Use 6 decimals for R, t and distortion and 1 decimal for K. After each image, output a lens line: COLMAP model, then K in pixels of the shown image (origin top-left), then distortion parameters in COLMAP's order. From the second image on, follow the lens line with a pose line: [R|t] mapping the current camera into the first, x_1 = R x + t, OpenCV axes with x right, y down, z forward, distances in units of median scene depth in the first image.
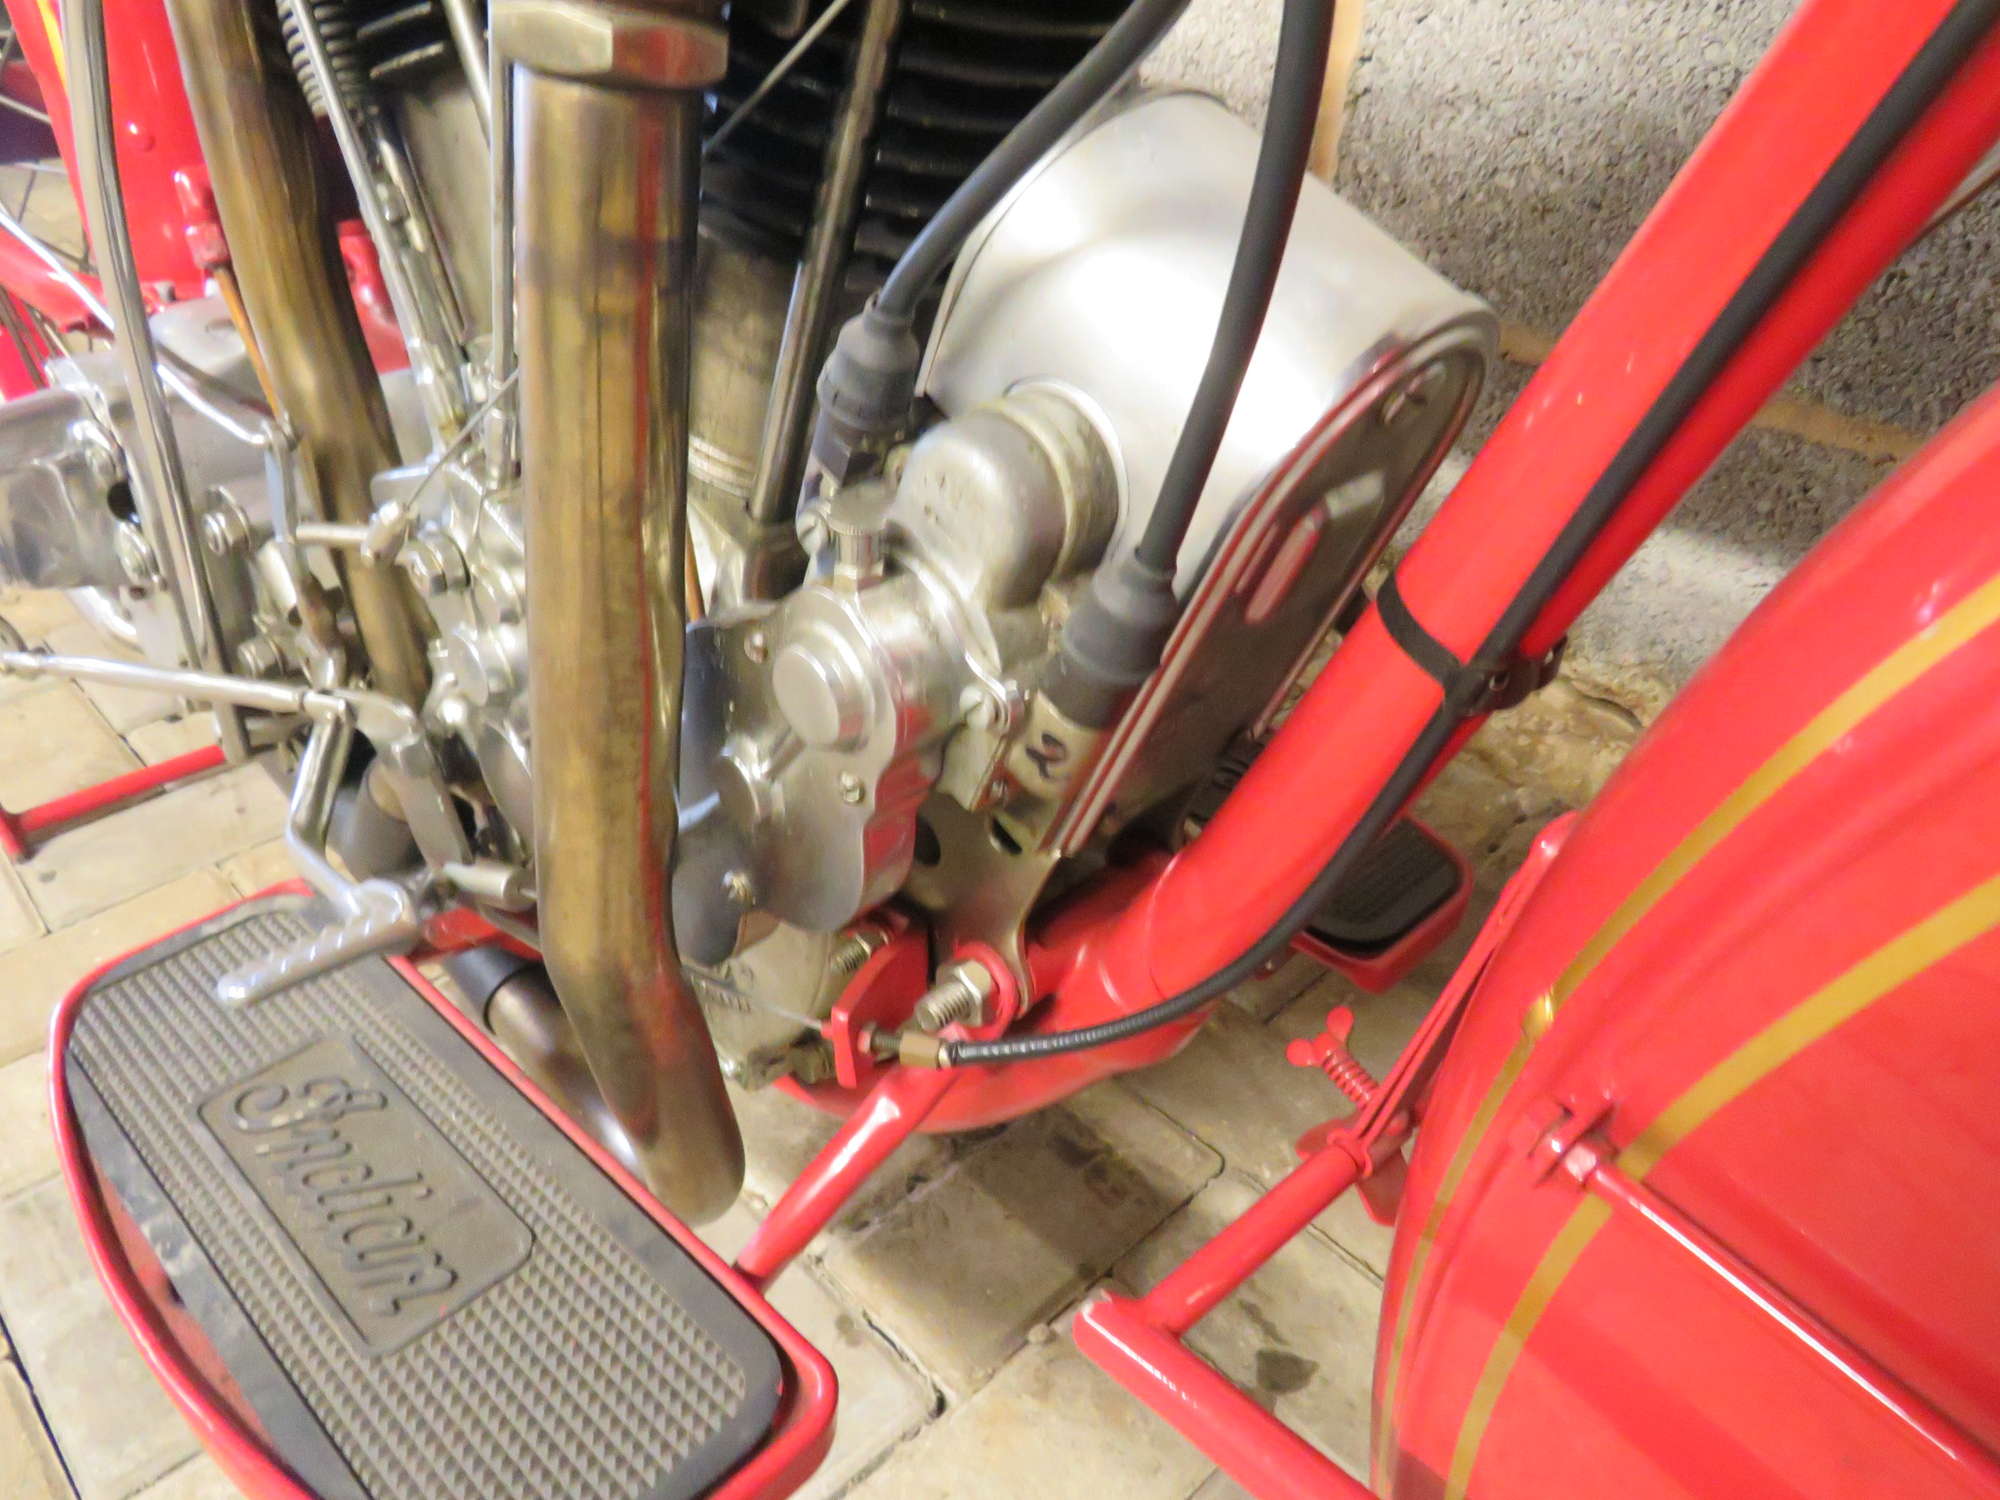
lens RADIAL K [[1409.3, 0, 1001.5], [0, 1409.3, 754.1], [0, 0, 1]] dist [-0.040047, 0.023990]
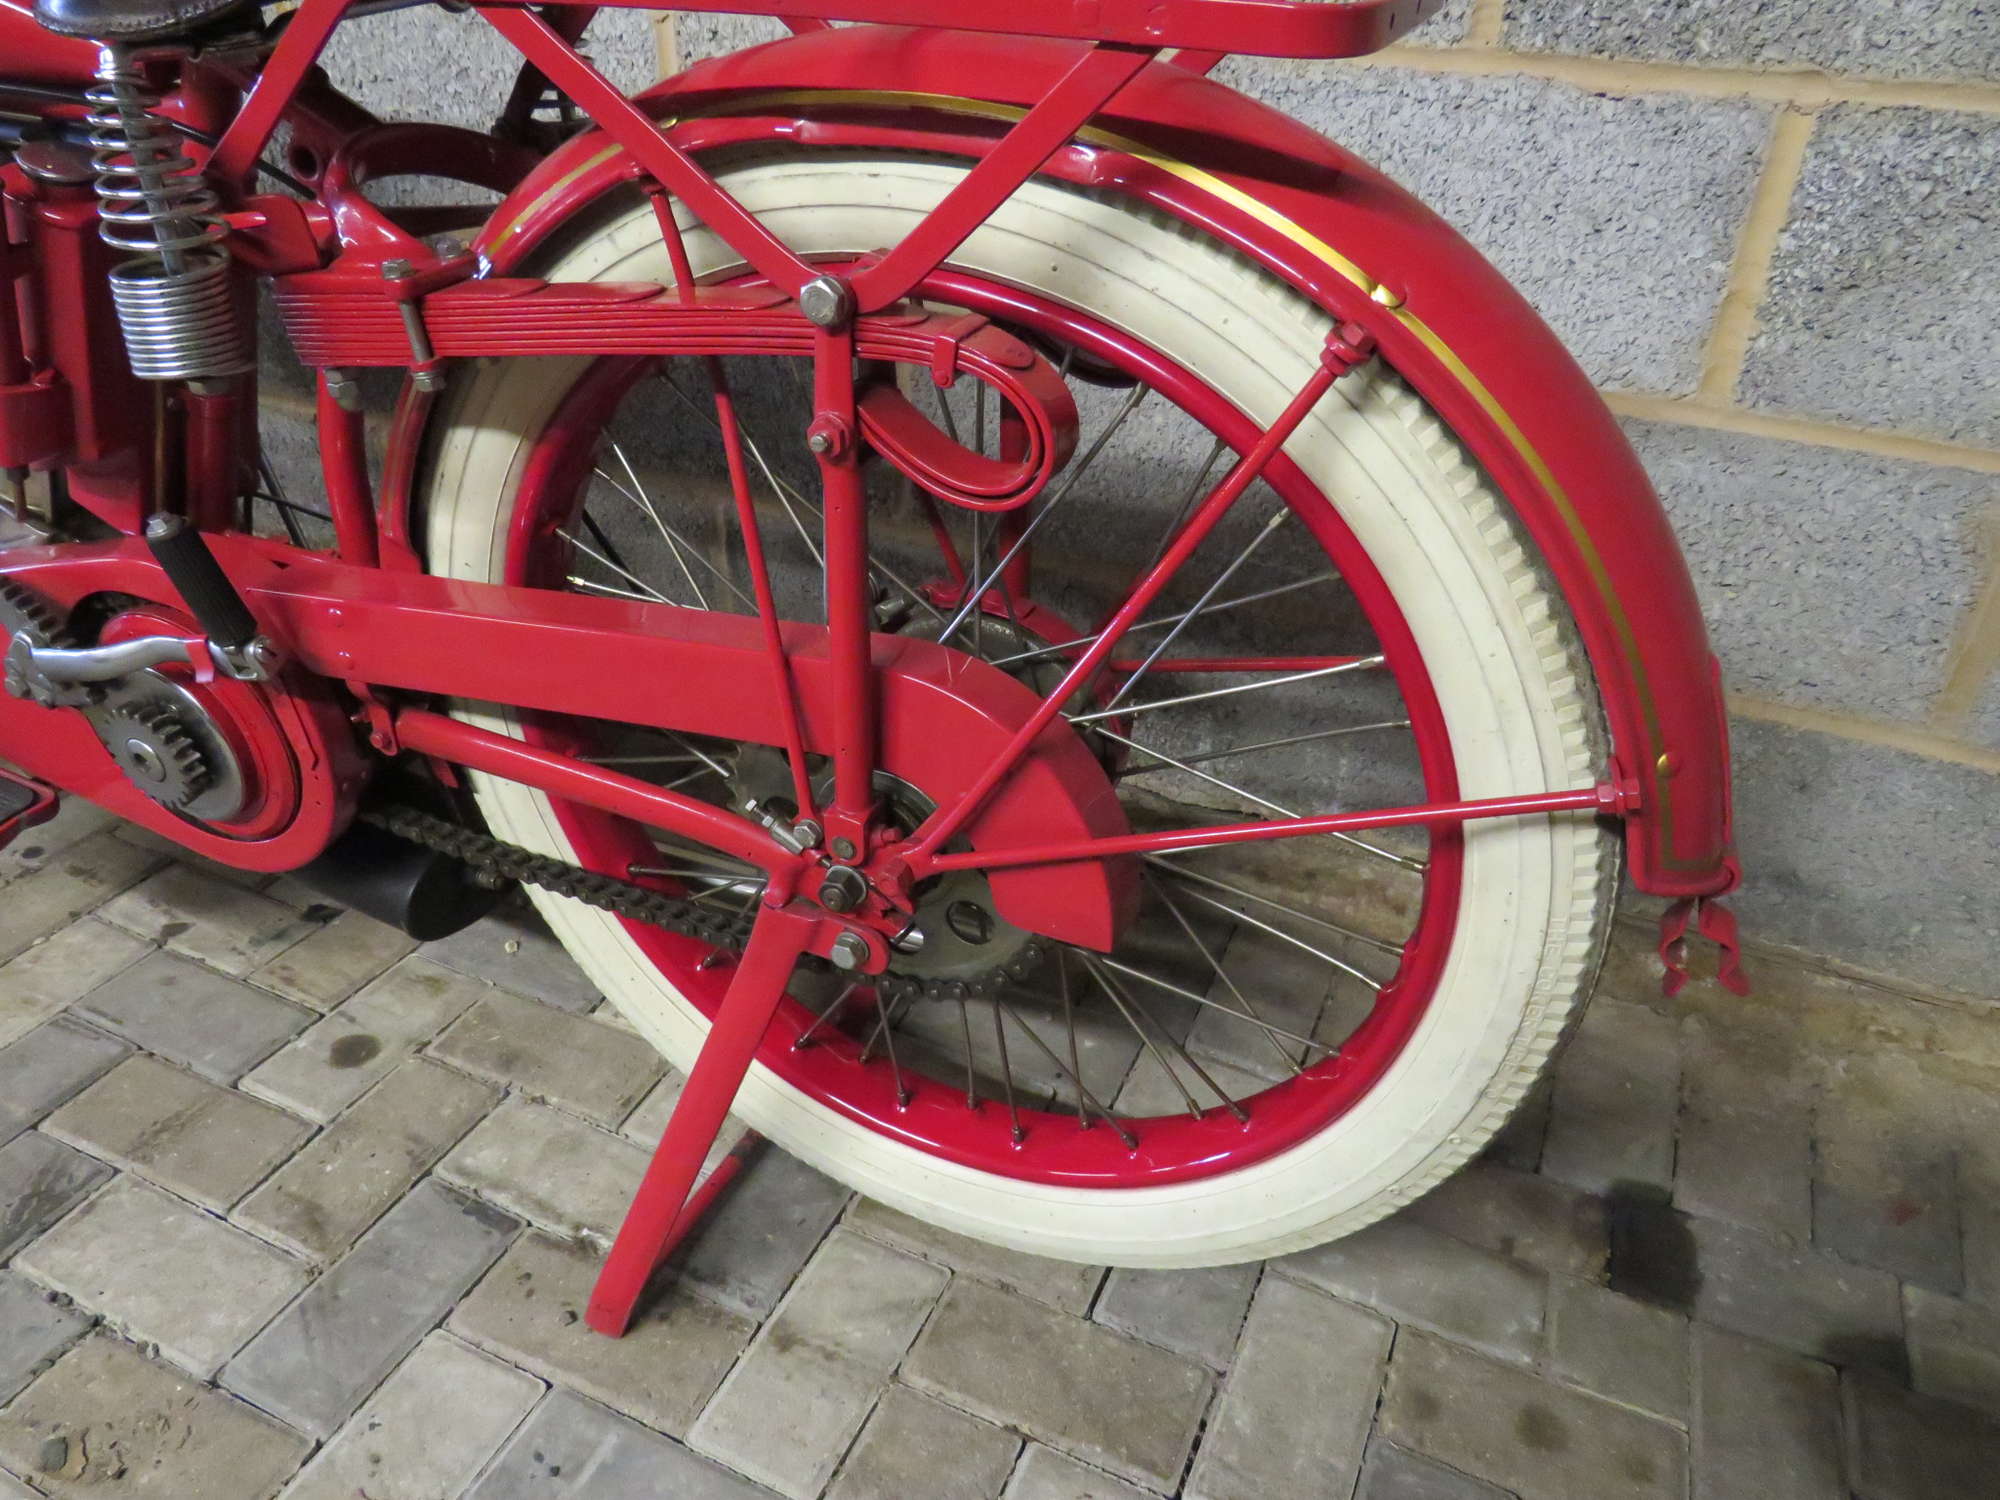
lens RADIAL K [[1409.3, 0, 998.0], [0, 1409.3, 756.0], [0, 0, 1]] dist [-0.040047, 0.023990]
pose [[0.927732, -0.186398, 0.323371, 1.266009], [0.201929, 0.979288, -0.014841, 0.844488], [-0.313907, 0.079067, 0.946156, -2.334314]]
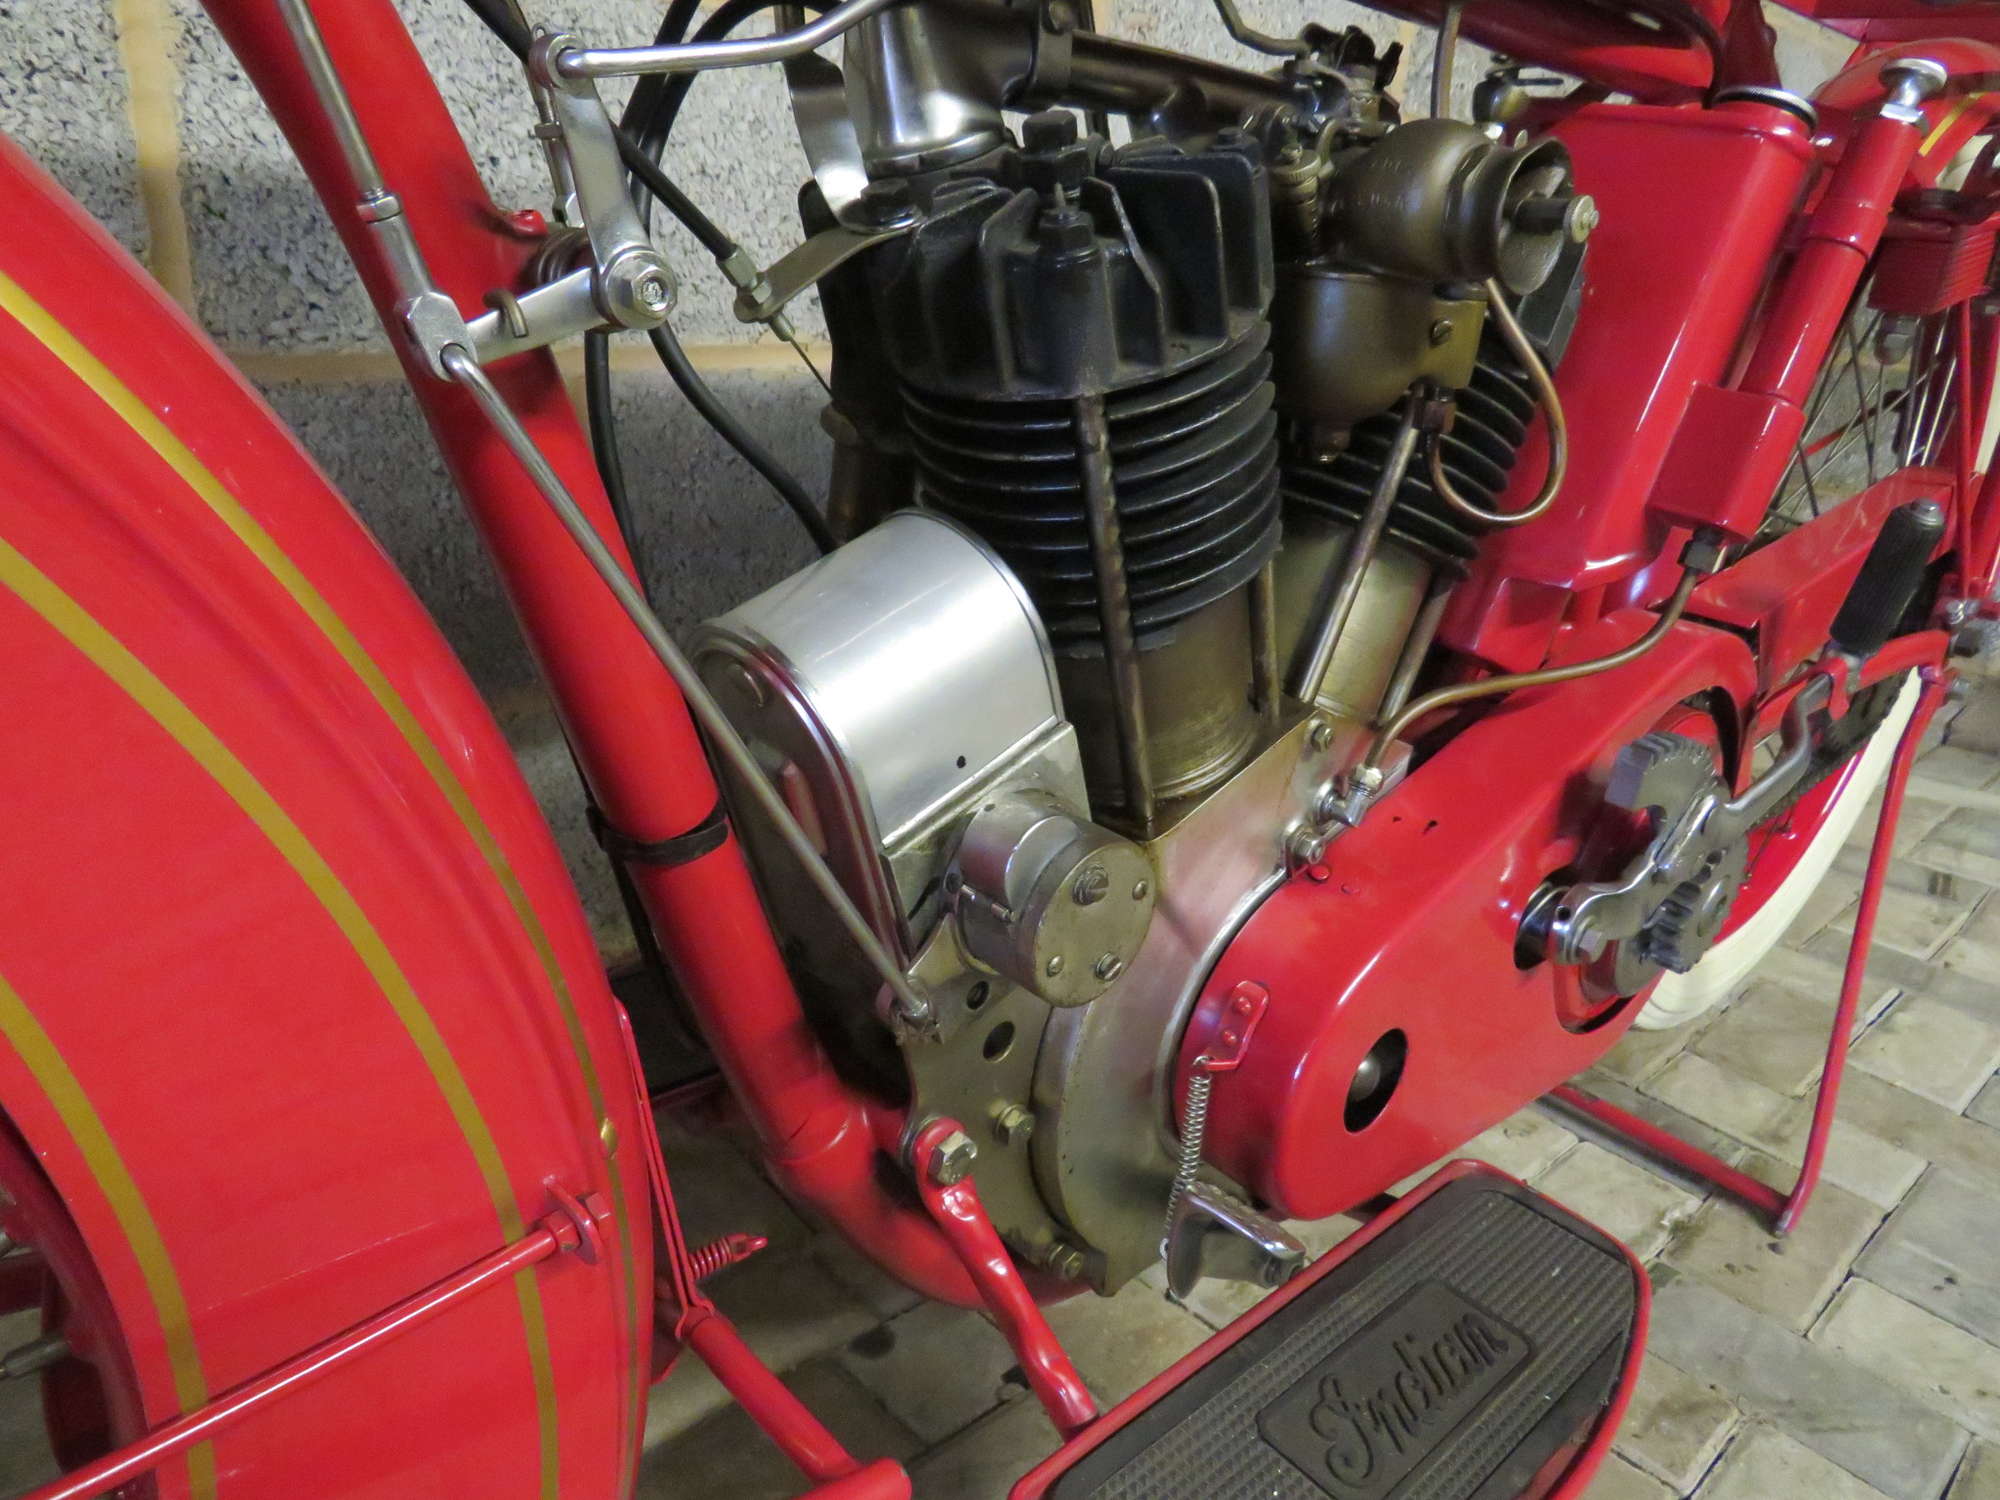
lens RADIAL K [[1409.3, 0, 987.9], [0, 1409.3, 754.7], [0, 0, 1]] dist [-0.040047, 0.023990]
pose [[0.021052, -0.380942, 0.924359, -1.076128], [0.517230, 0.795371, 0.316004, -0.788477], [-0.855587, 0.471454, 0.213779, 0.895225]]
